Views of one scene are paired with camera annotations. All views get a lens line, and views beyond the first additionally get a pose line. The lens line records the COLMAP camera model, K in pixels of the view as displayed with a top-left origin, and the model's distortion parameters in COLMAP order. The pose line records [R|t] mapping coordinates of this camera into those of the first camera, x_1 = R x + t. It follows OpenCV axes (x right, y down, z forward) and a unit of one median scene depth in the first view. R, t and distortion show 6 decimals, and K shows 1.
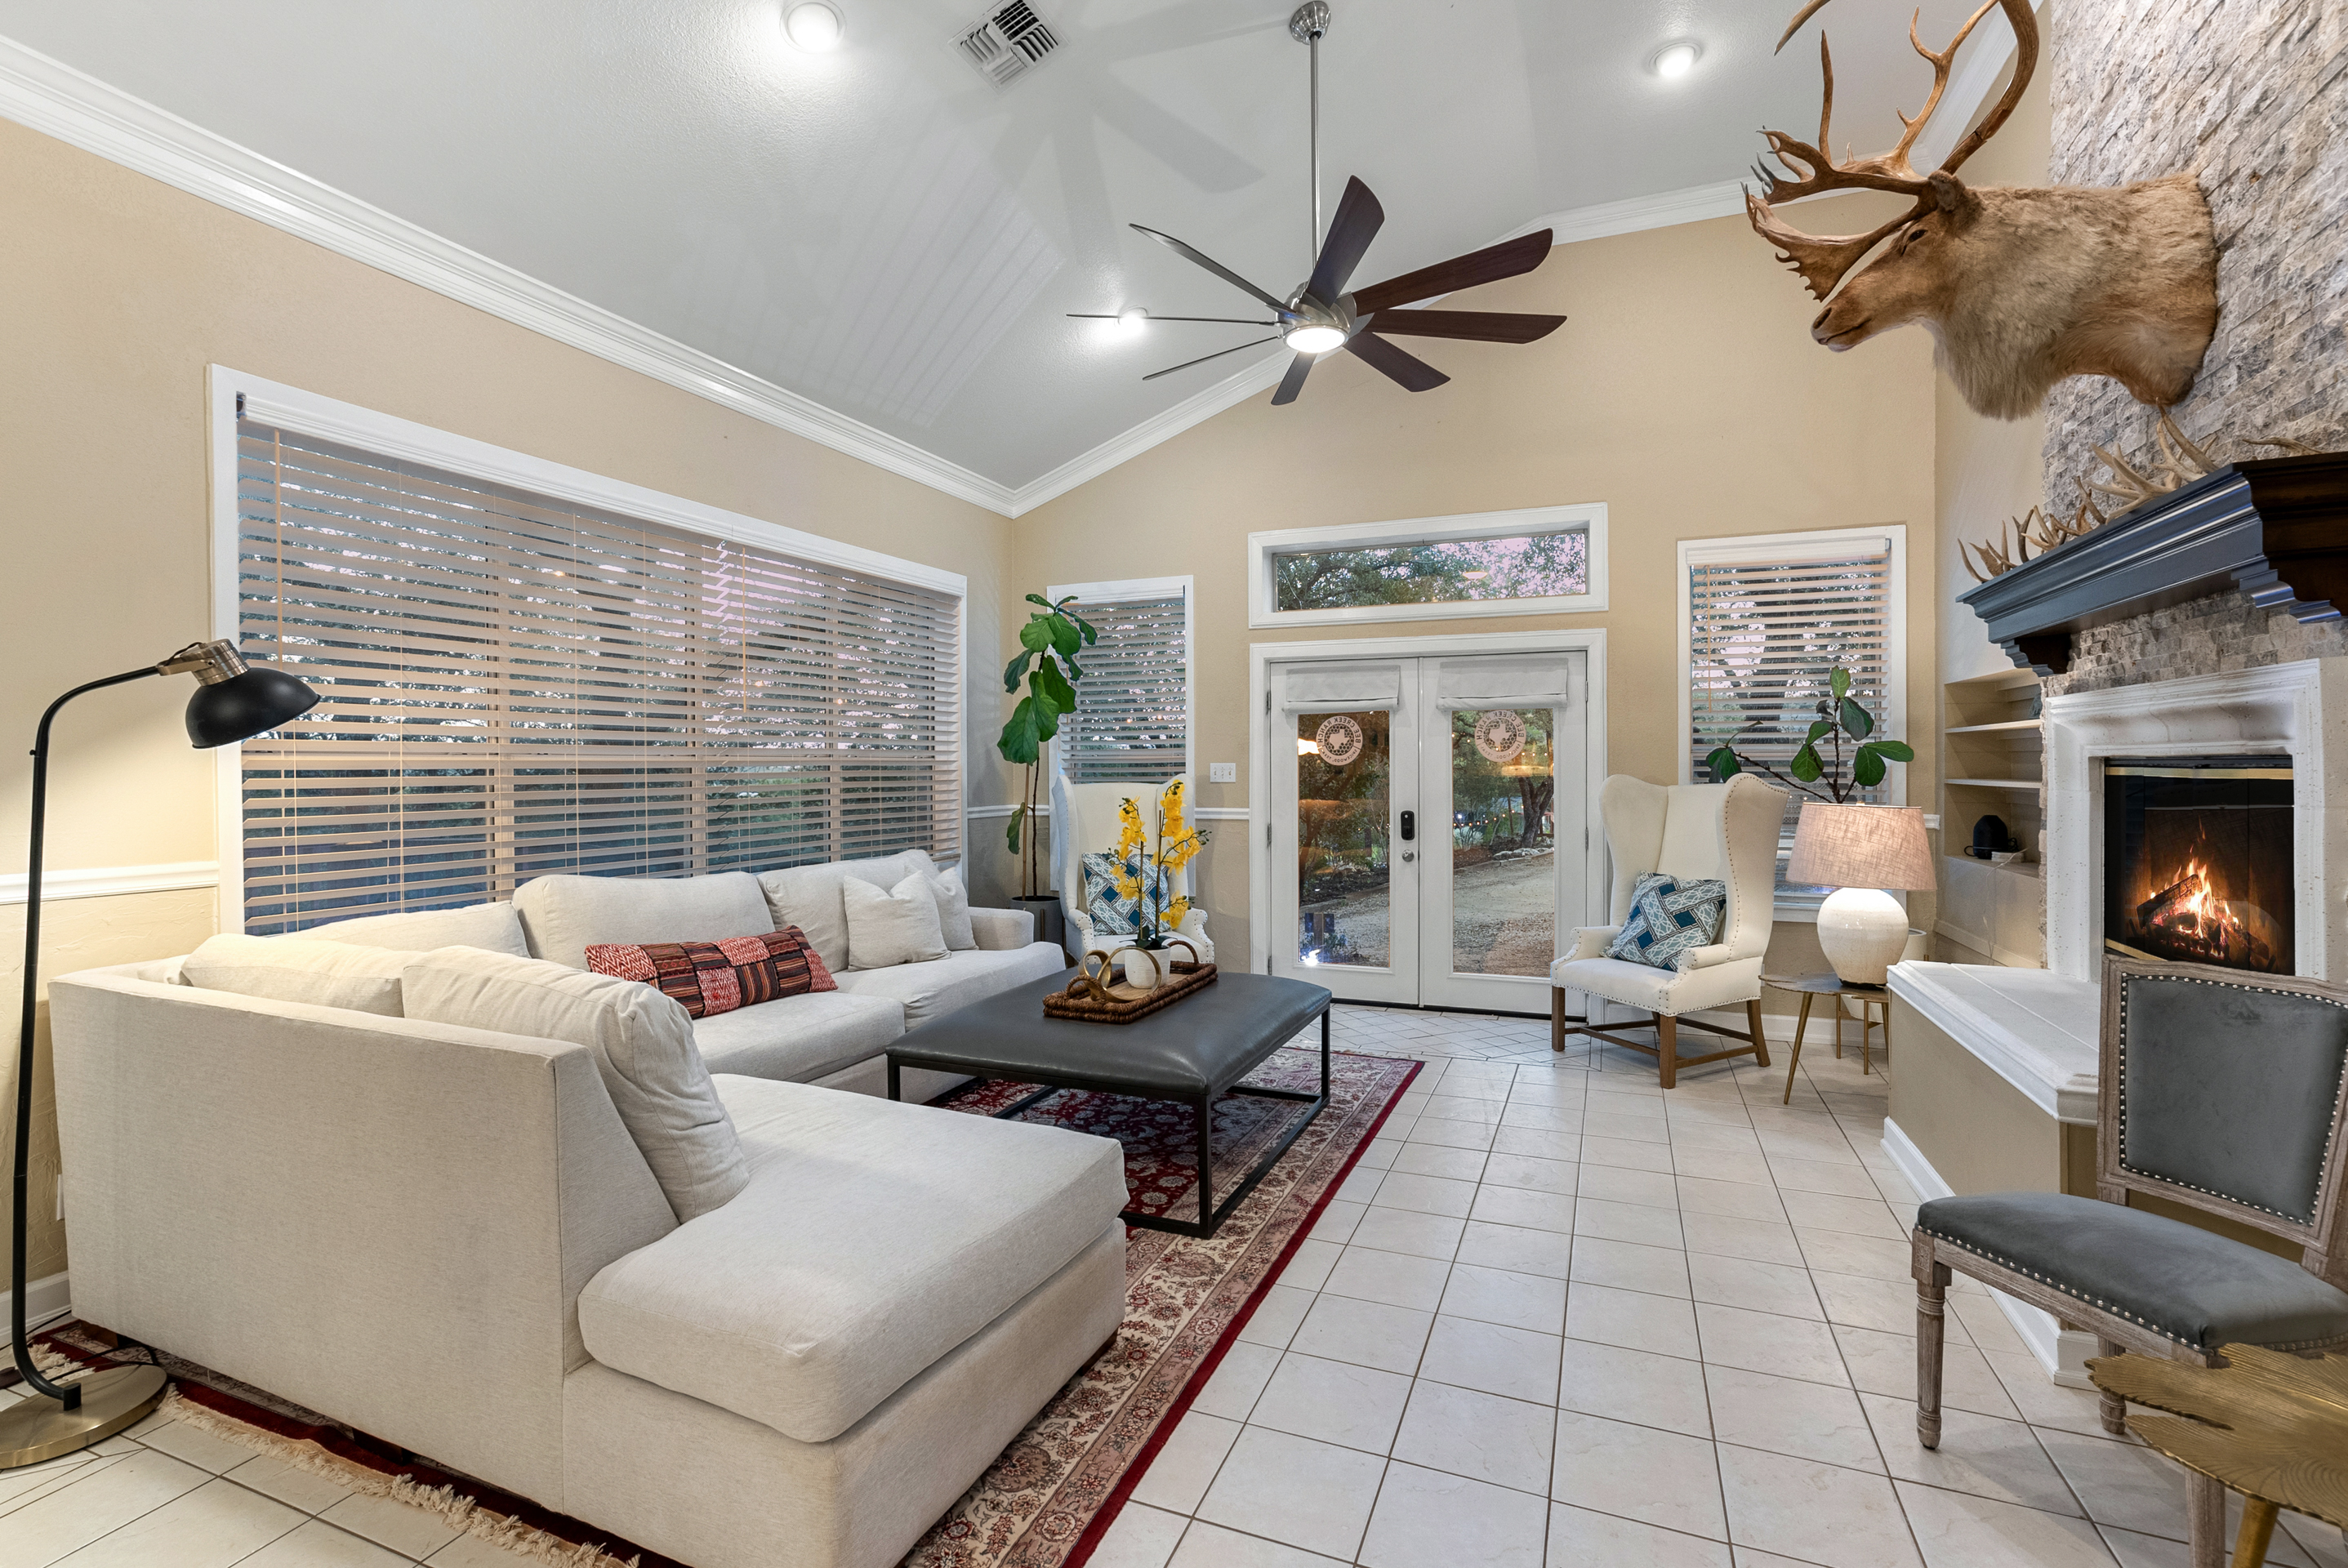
lens RADIAL K [[1065.2, 0, 1169.8], [0, 1065.2, 774.9], [0, 0, 1]] dist [-0.022236, 0.009300]
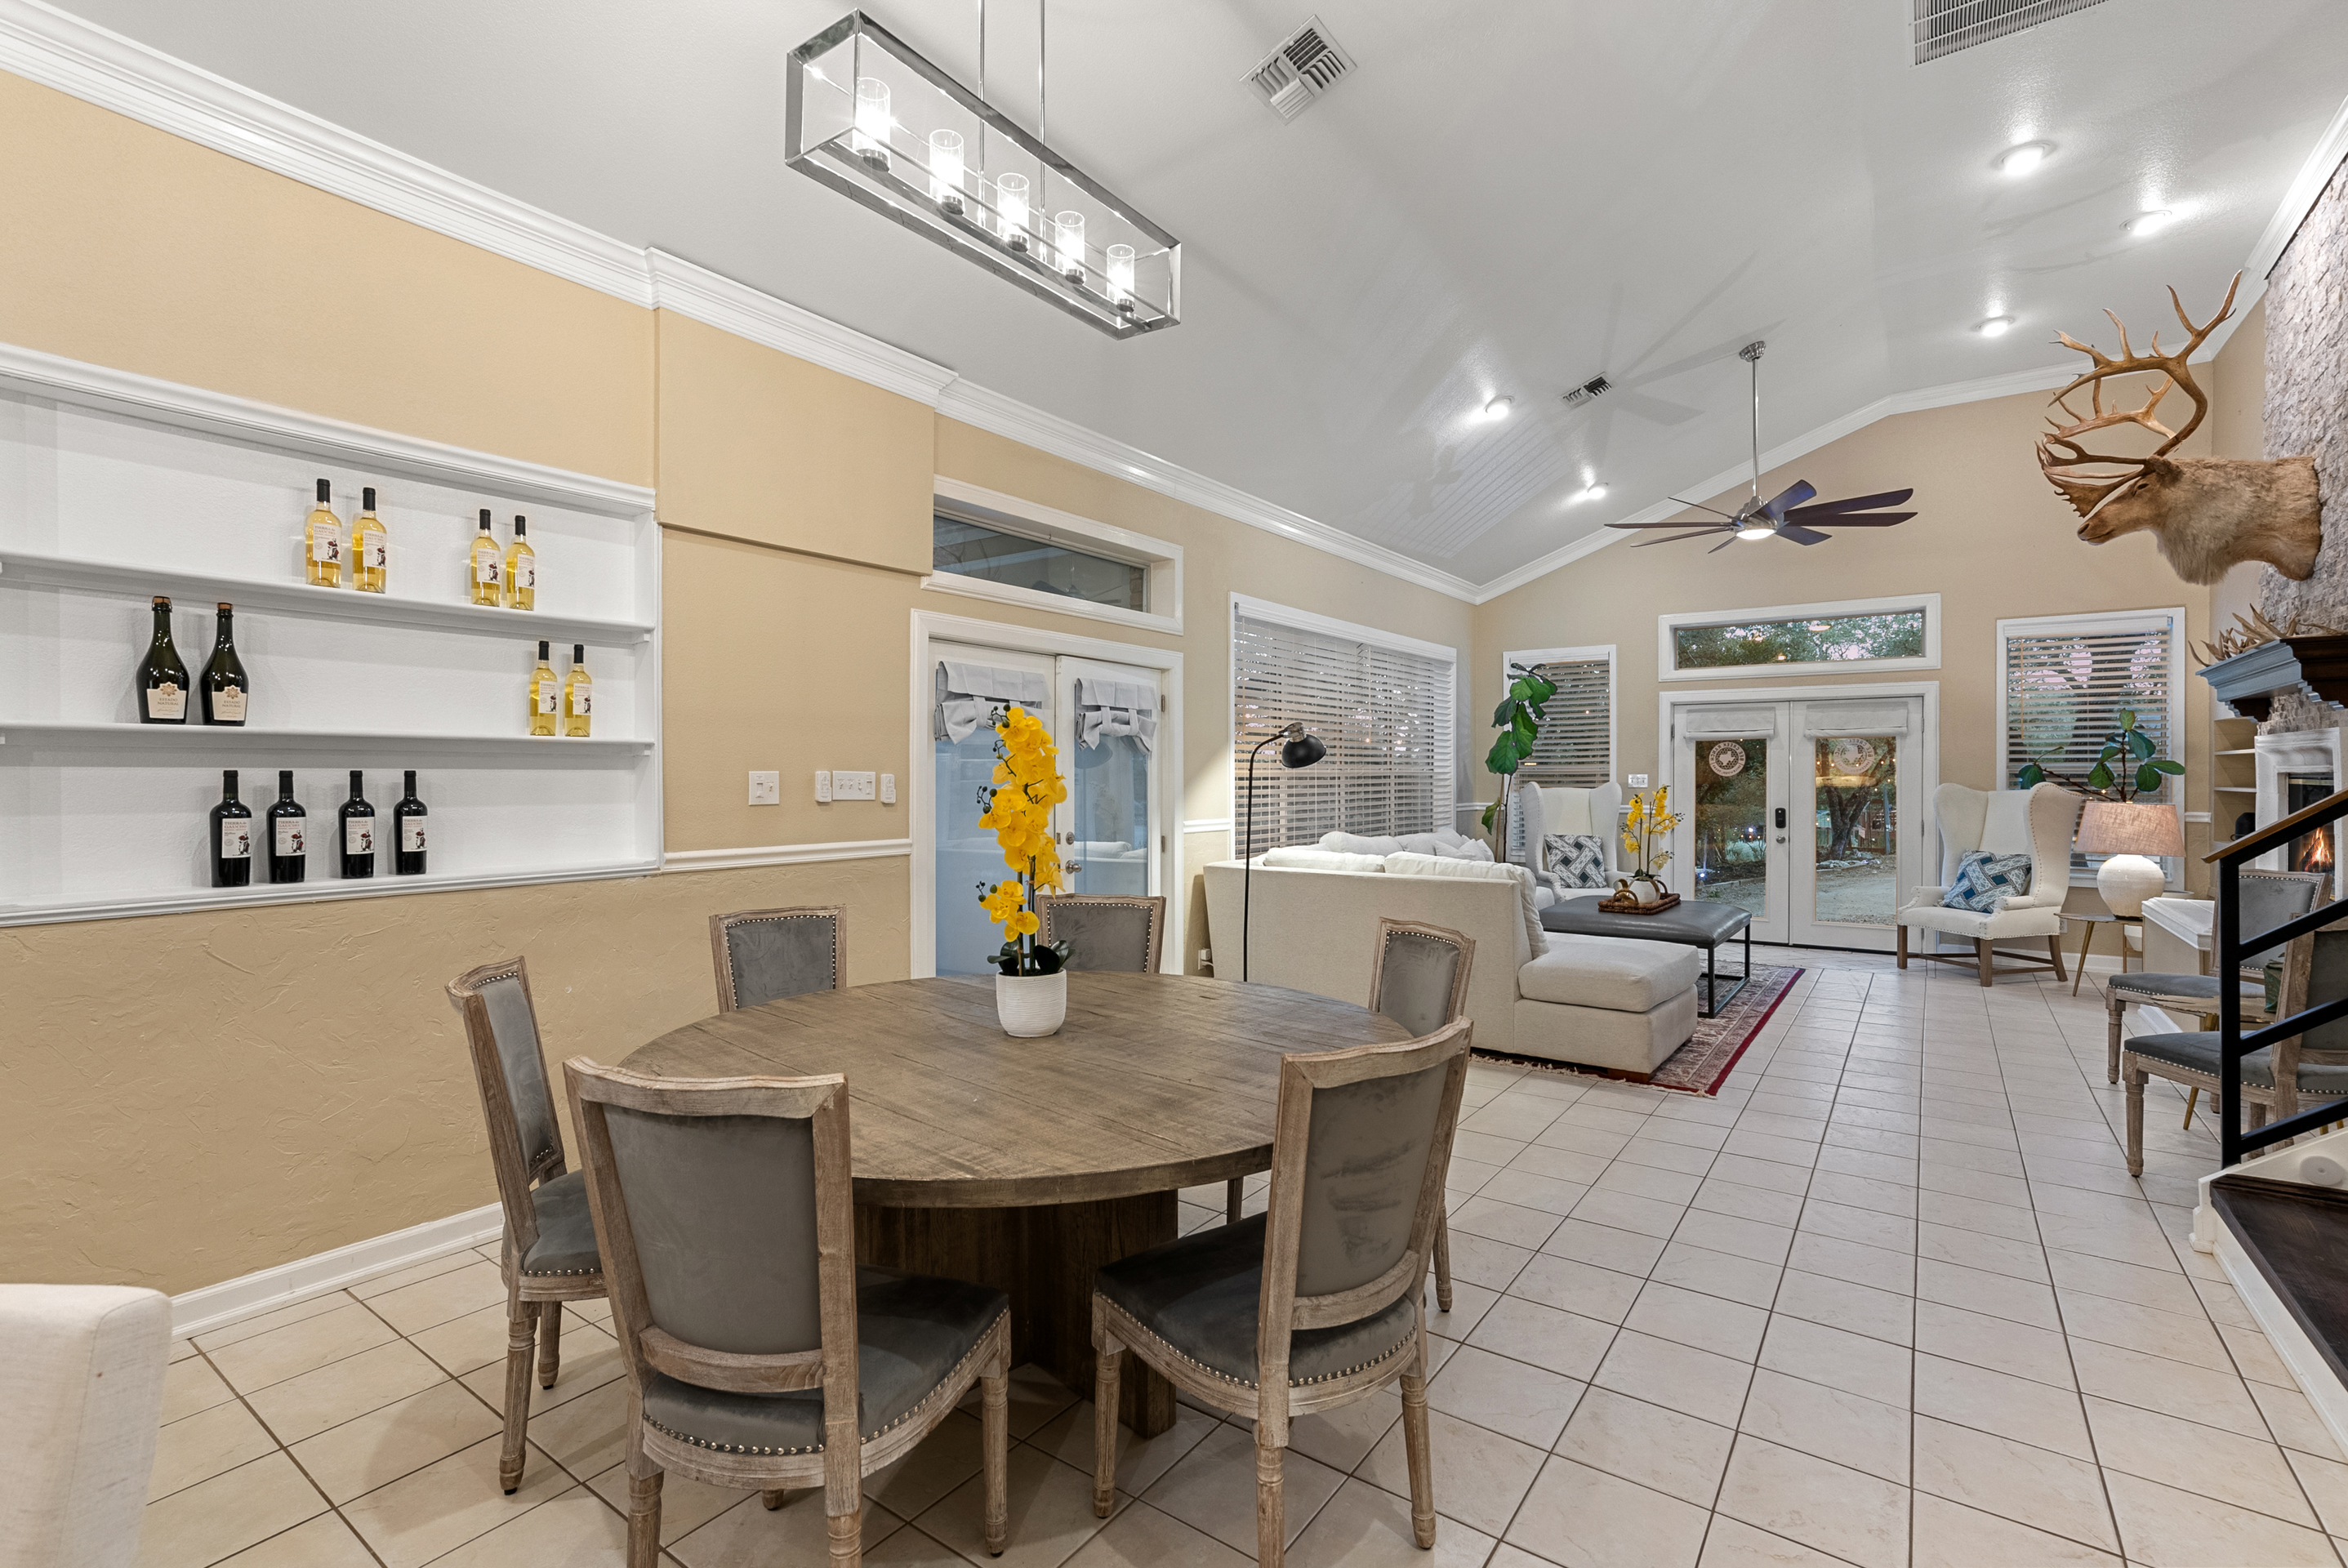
lens RADIAL K [[1065.2, 0, 1155.3], [0, 1065.2, 778.2], [0, 0, 1]] dist [-0.022236, 0.009300]
pose [[0.972000, 0.004993, -0.234928, -0.330023], [-0.006290, 0.999969, -0.004775, 0.007211], [0.234897, 0.006119, 0.972001, -0.739987]]
